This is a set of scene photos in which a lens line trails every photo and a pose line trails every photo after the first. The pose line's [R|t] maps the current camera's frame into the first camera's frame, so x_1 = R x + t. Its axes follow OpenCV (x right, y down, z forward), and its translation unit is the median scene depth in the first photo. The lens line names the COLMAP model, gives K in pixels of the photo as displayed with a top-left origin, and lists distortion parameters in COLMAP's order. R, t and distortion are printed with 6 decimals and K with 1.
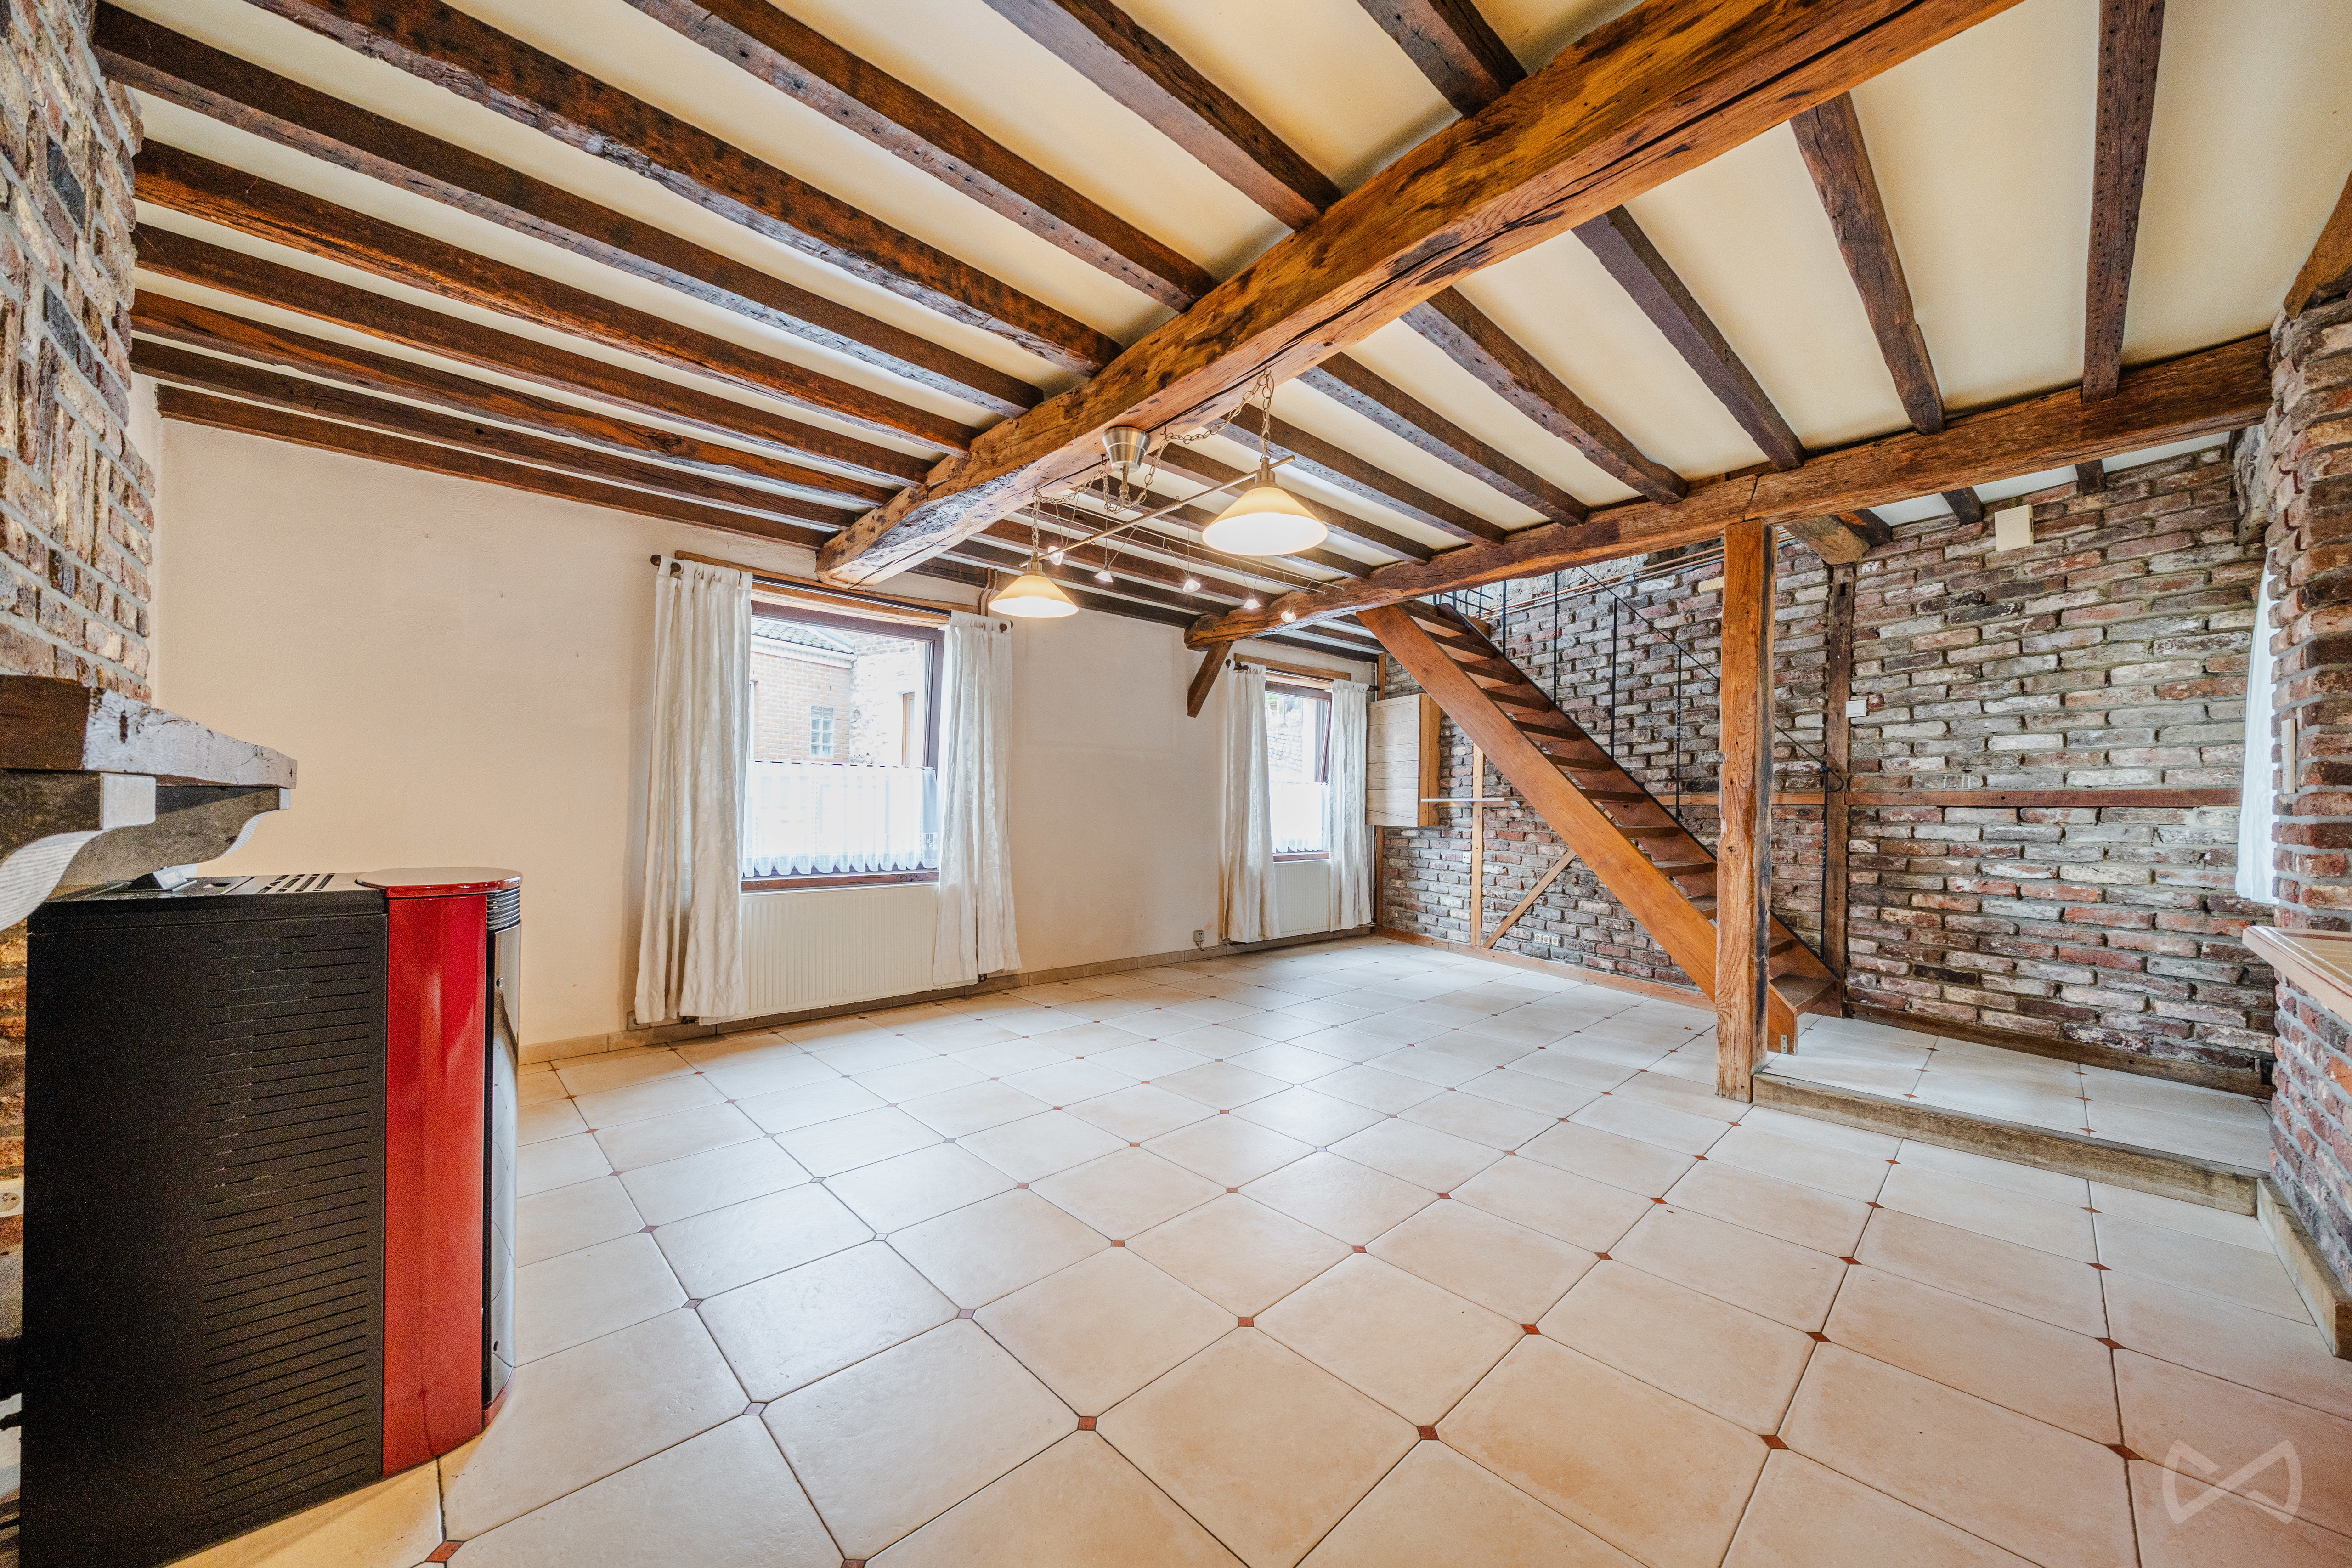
lens RADIAL K [[812.7, 0, 1185.0], [0, 812.7, 807.7], [0, 0, 1]] dist [-0.005914, 0.000005]
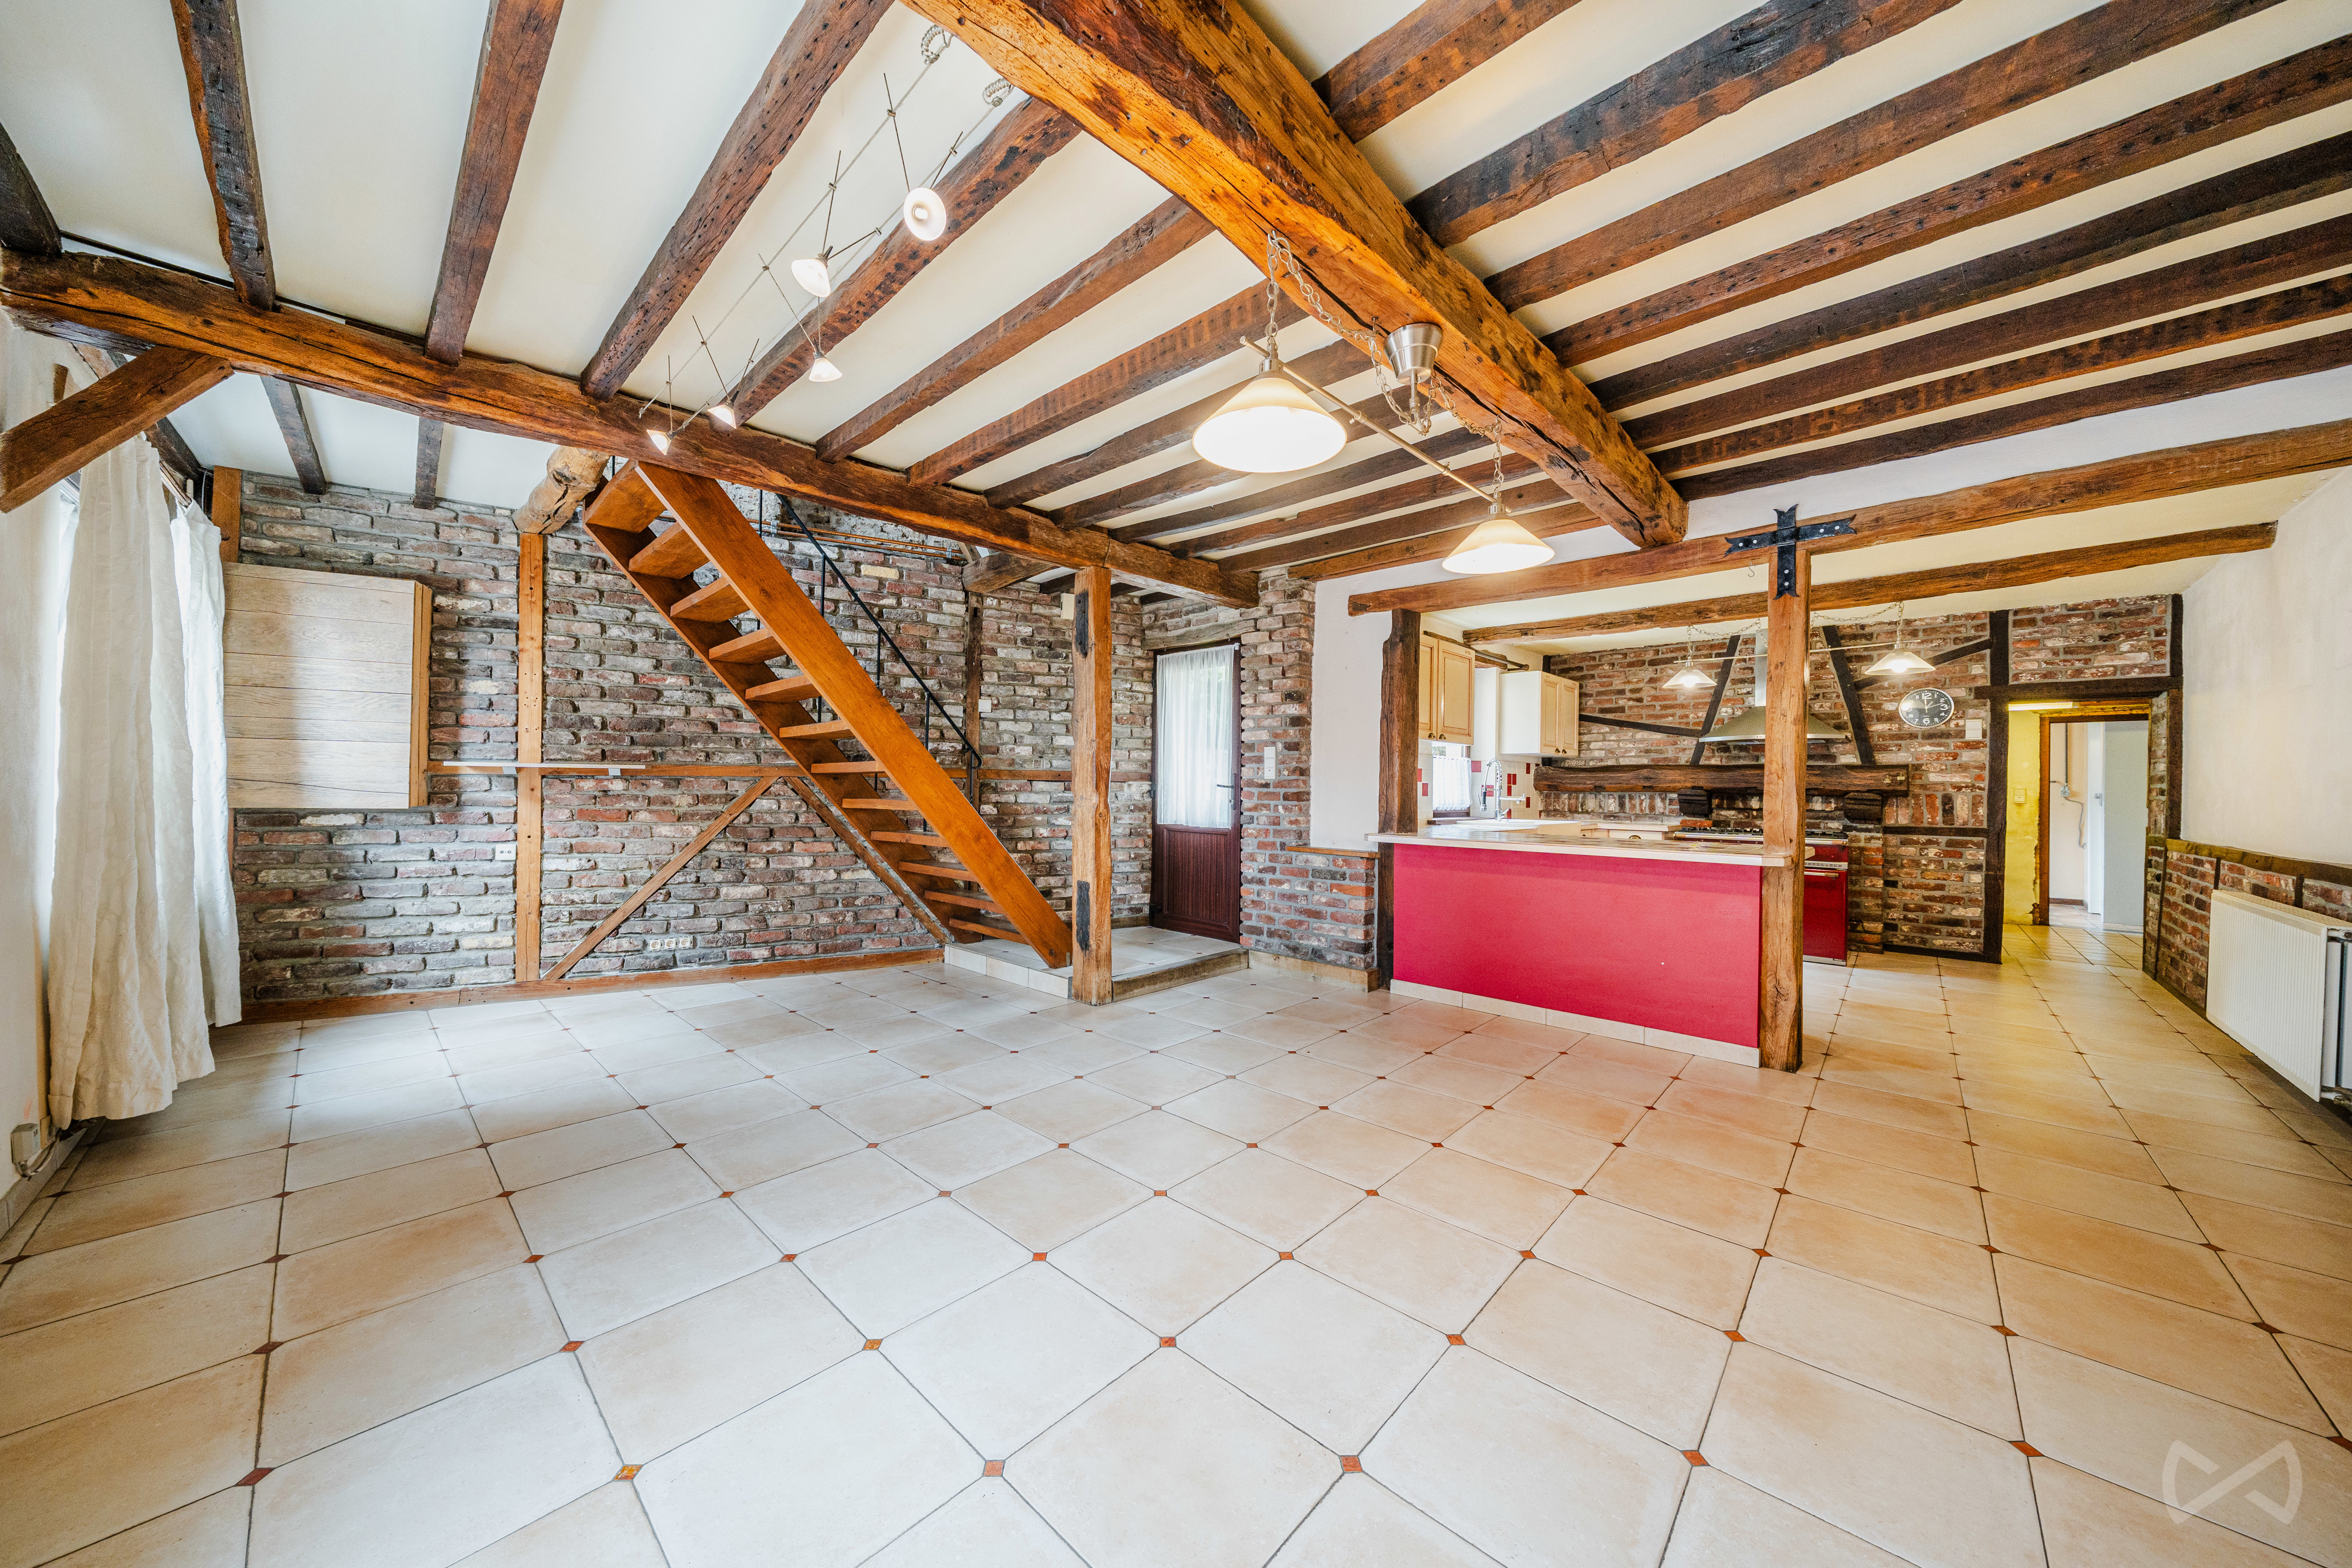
lens RADIAL K [[812.7, 0, 1185.2], [0, 812.7, 781.9], [0, 0, 1]] dist [-0.005914, 0.000005]
pose [[-0.061922, -0.005946, 0.998063, -0.518199], [-0.013619, 0.999894, 0.005112, -0.009337], [-0.997988, -0.013276, -0.061996, 0.756063]]
